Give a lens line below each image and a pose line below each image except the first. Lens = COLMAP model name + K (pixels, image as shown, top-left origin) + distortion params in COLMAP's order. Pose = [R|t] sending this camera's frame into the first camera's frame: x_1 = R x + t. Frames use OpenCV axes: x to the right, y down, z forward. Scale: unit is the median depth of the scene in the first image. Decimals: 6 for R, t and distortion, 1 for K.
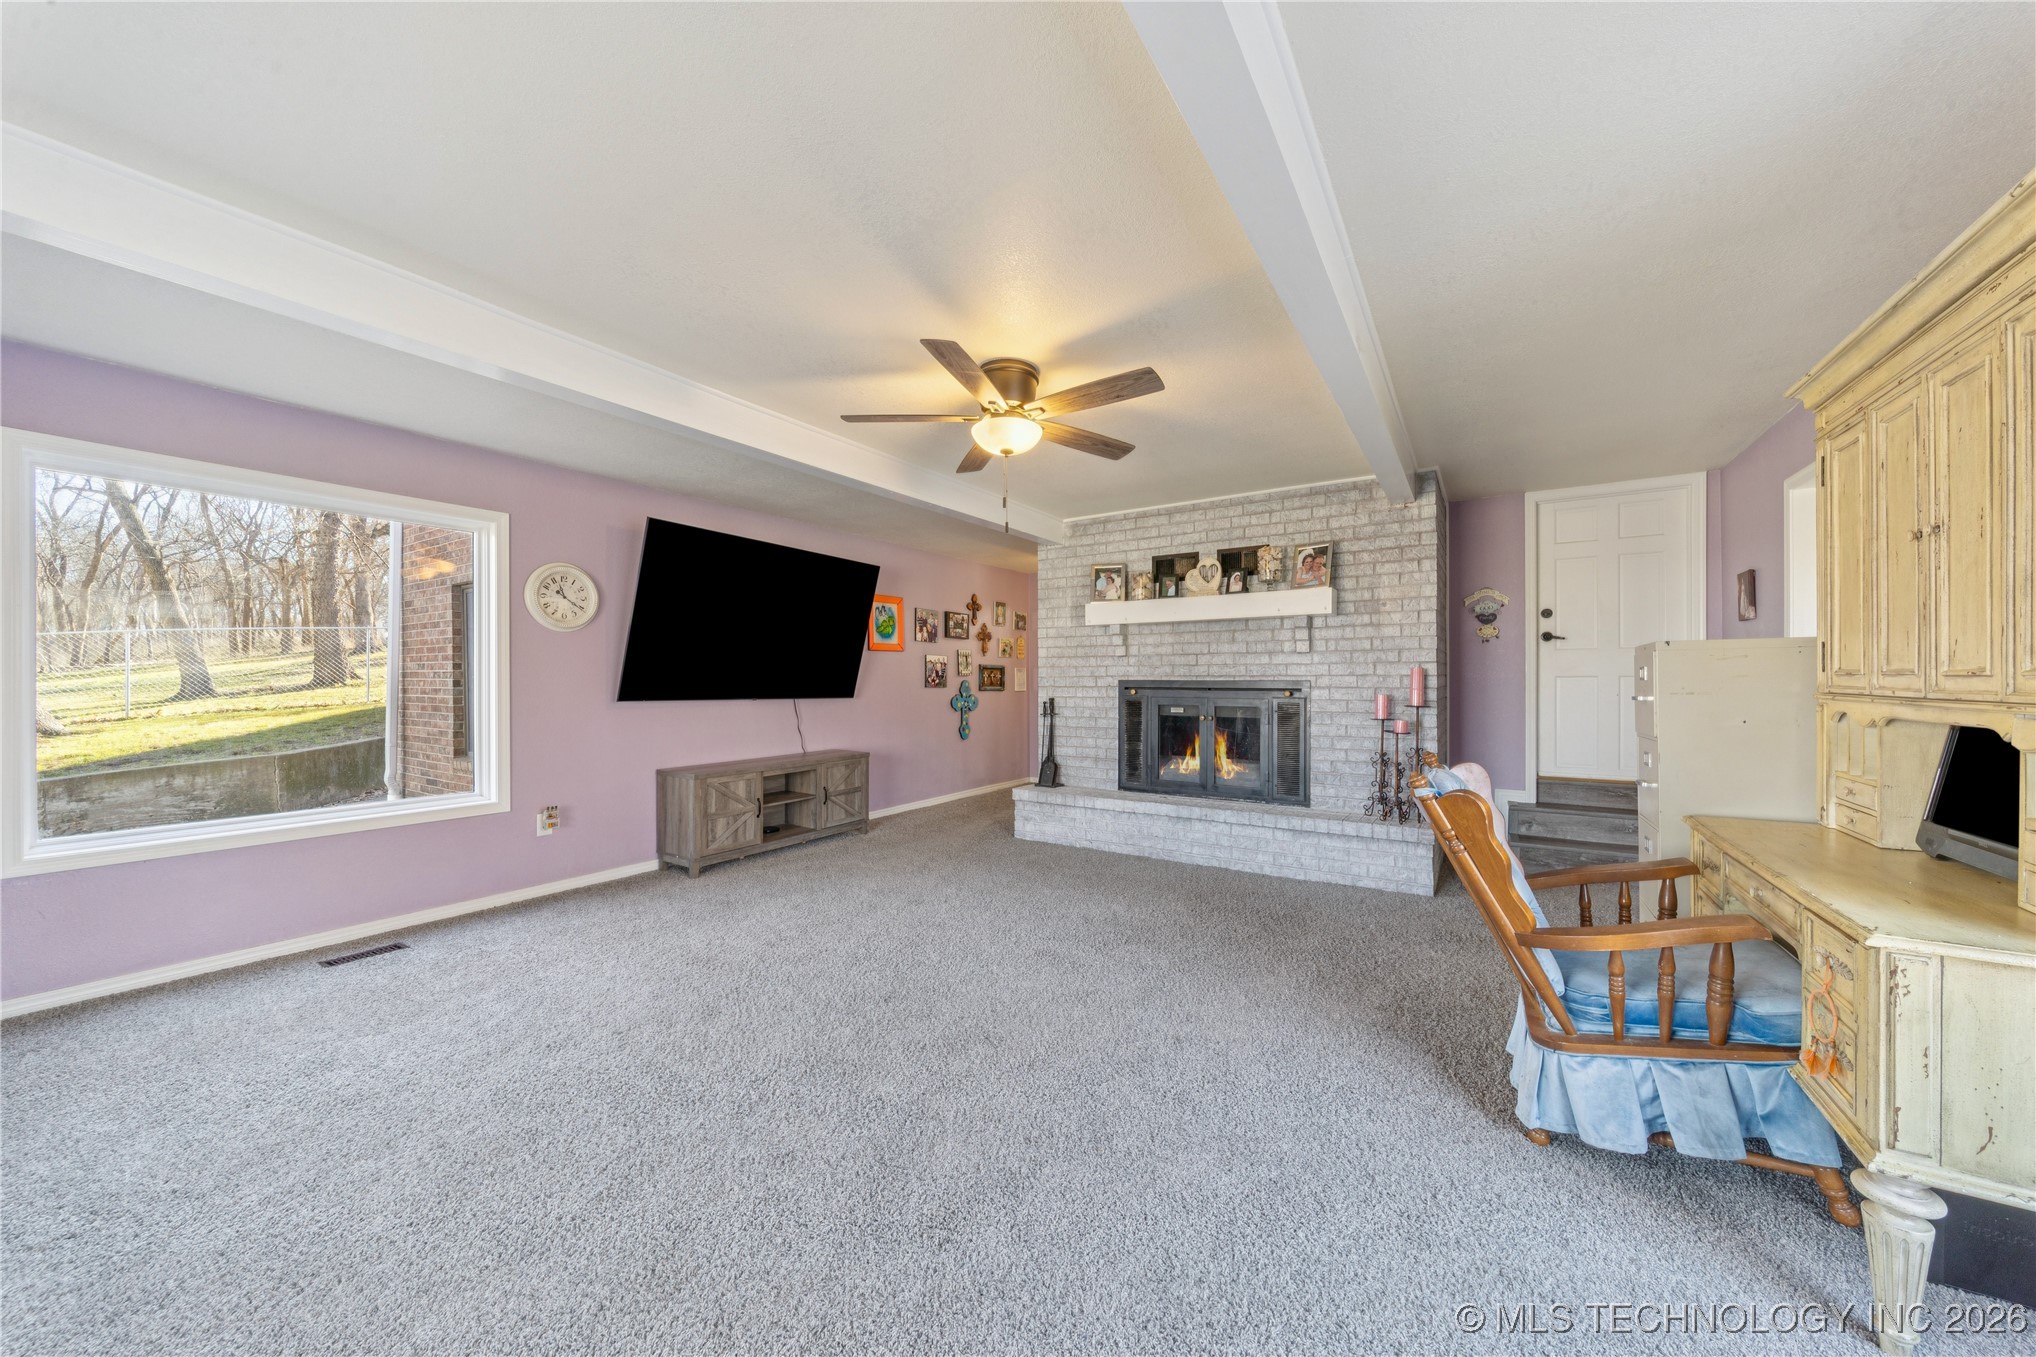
lens RADIAL K [[718.3, 0, 1018.4], [0, 718.3, 677.6], [0, 0, 1]] dist [0.000904, -0.001516]
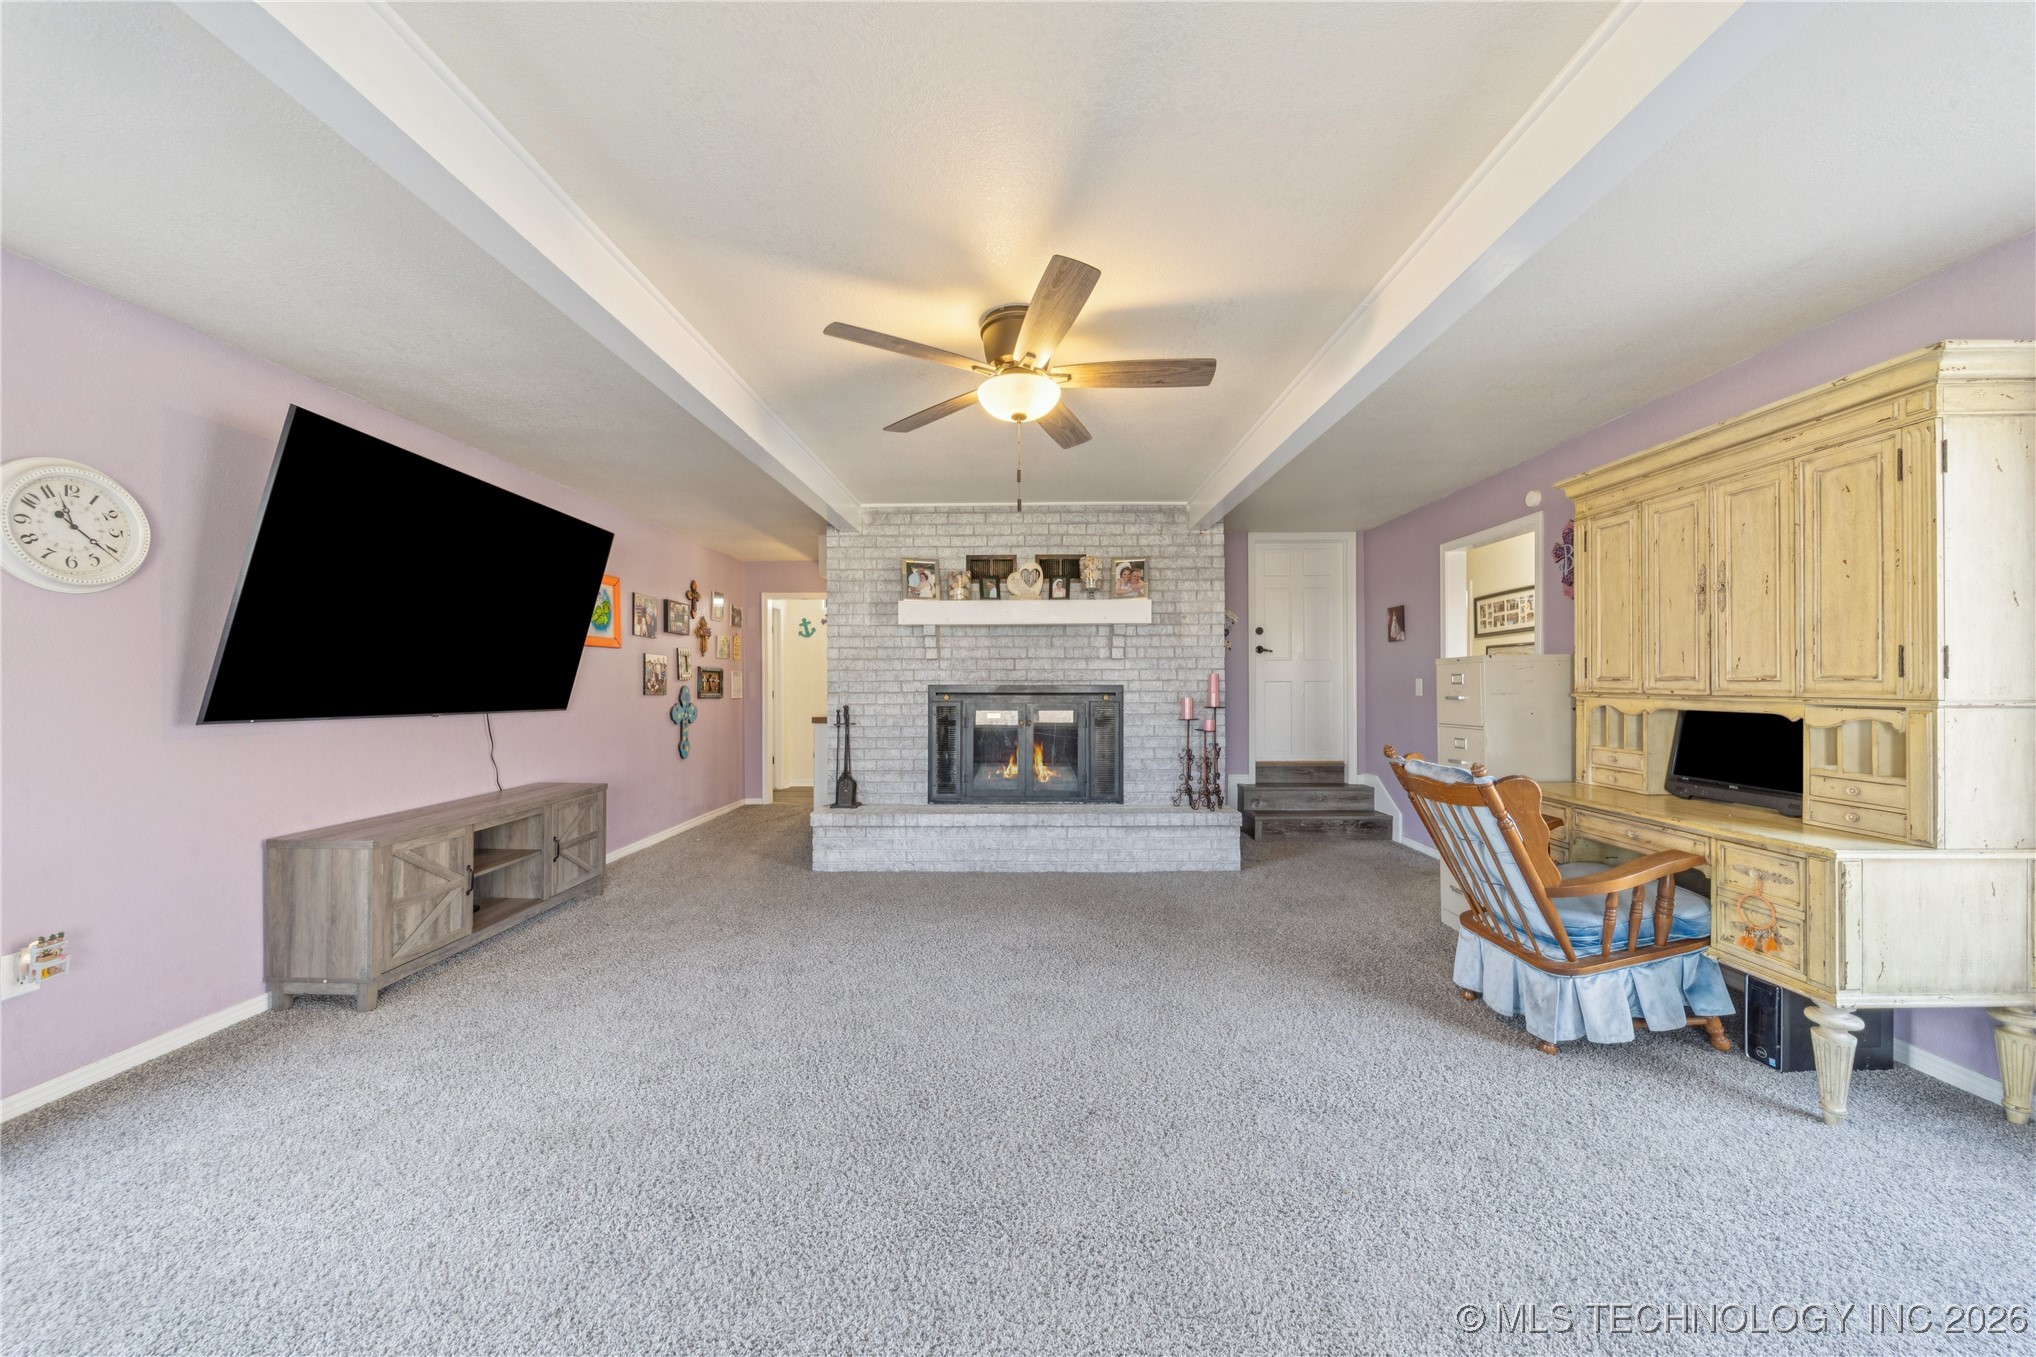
lens RADIAL K [[718.3, 0, 1022.9], [0, 718.3, 678.8], [0, 0, 1]] dist [0.000904, -0.001516]
pose [[0.843658, 0.003185, 0.536871, -0.301584], [-0.000106, 0.999983, -0.005766, 0.000873], [-0.536881, 0.004807, 0.843645, 0.180303]]
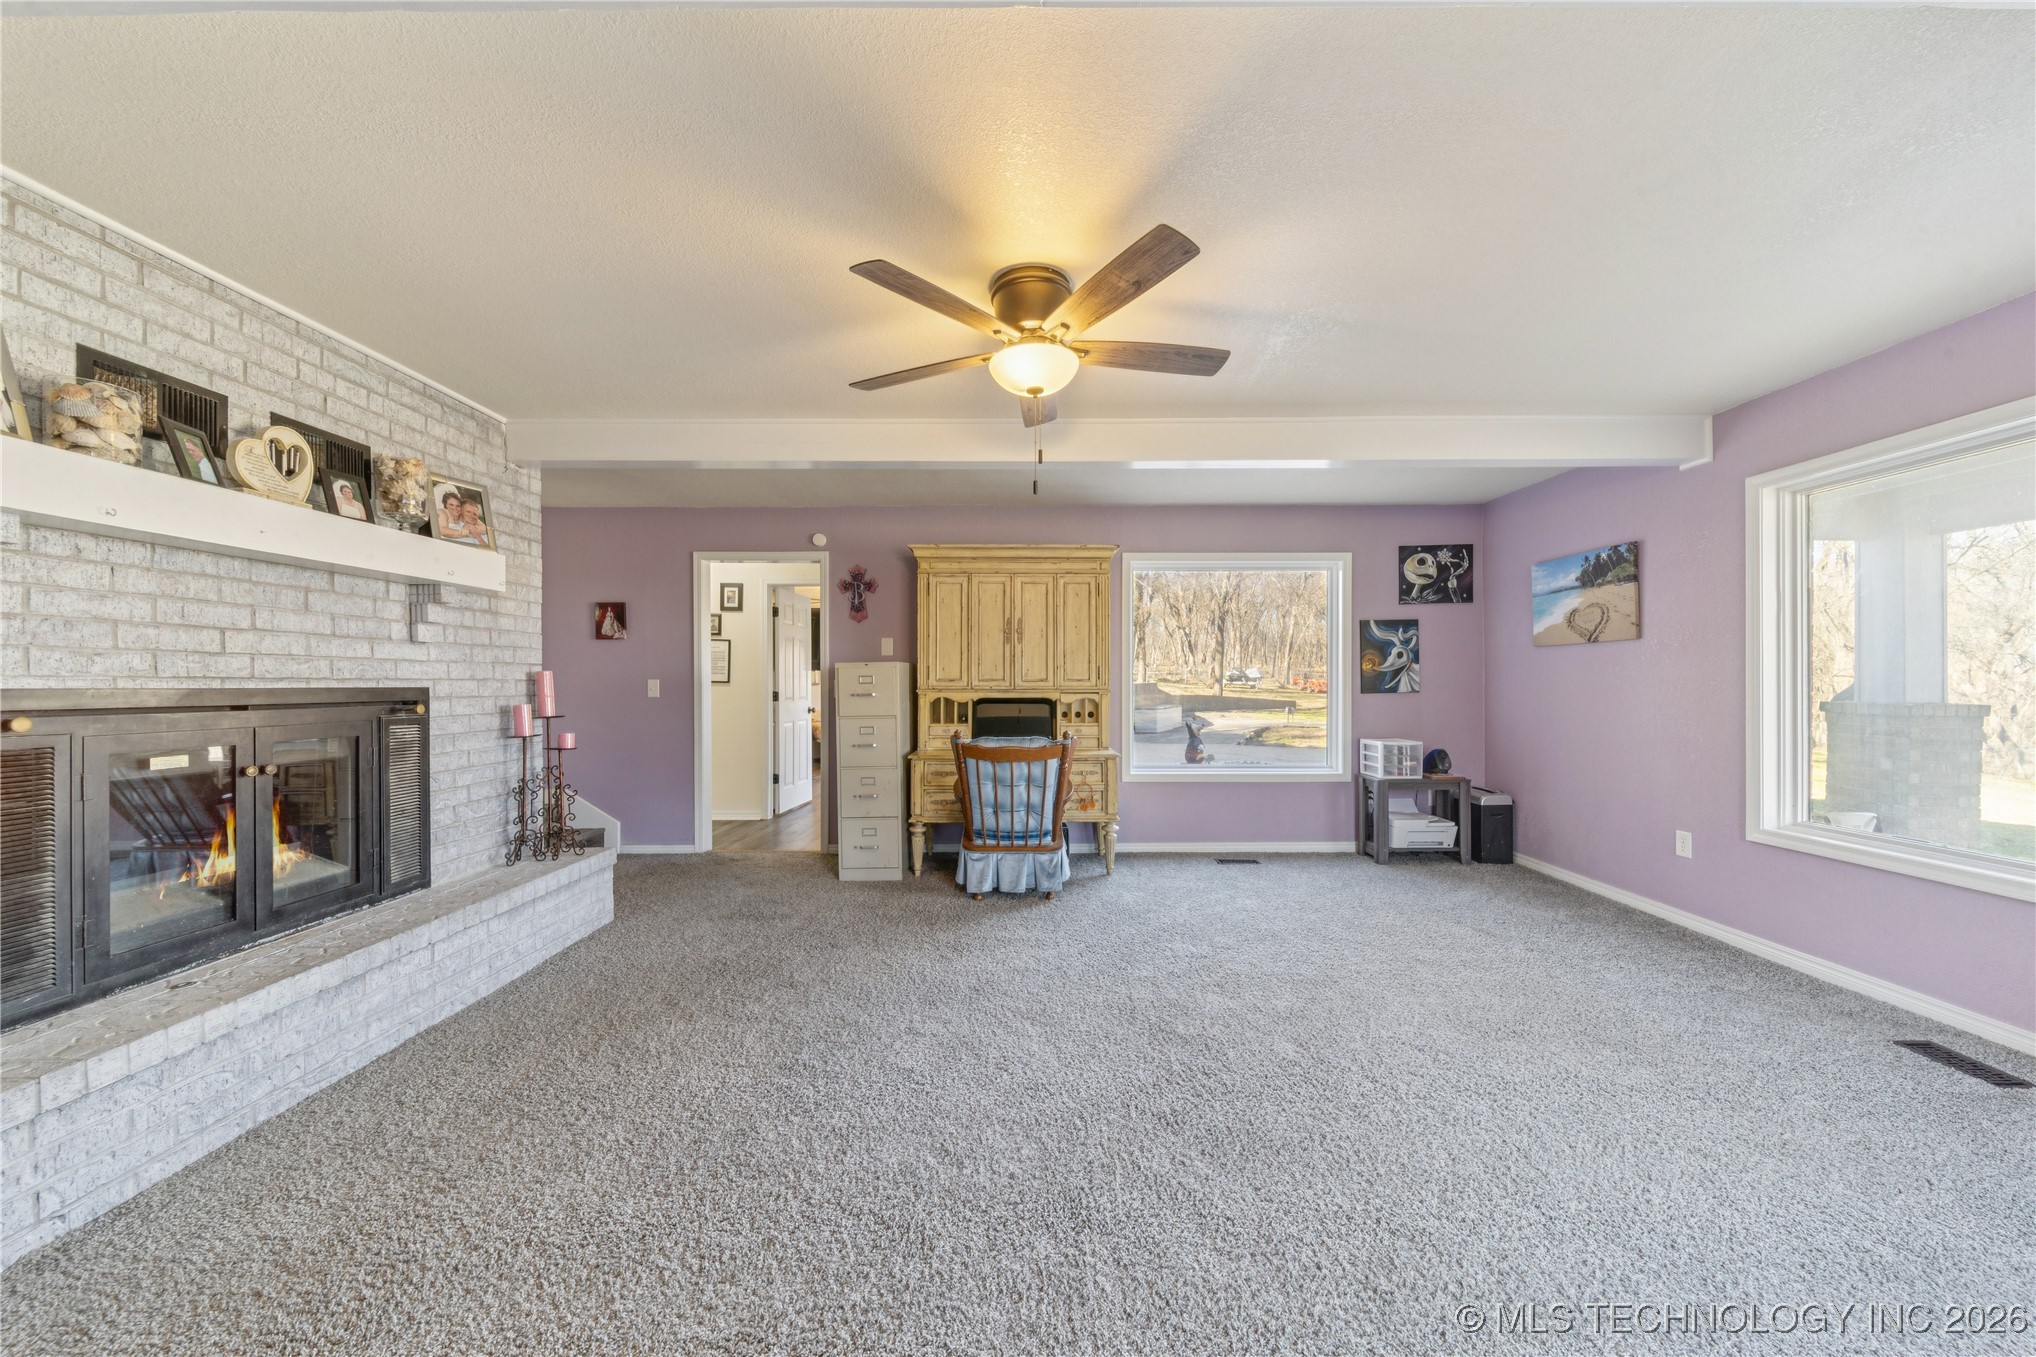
lens RADIAL K [[718.3, 0, 1039.2], [0, 718.3, 682.3], [0, 0, 1]] dist [0.000904, -0.001516]
pose [[-0.552436, 0.004440, 0.833543, -0.432437], [0.003871, 0.999989, -0.002761, 0.003616], [-0.833546, 0.001702, -0.552447, 0.920294]]
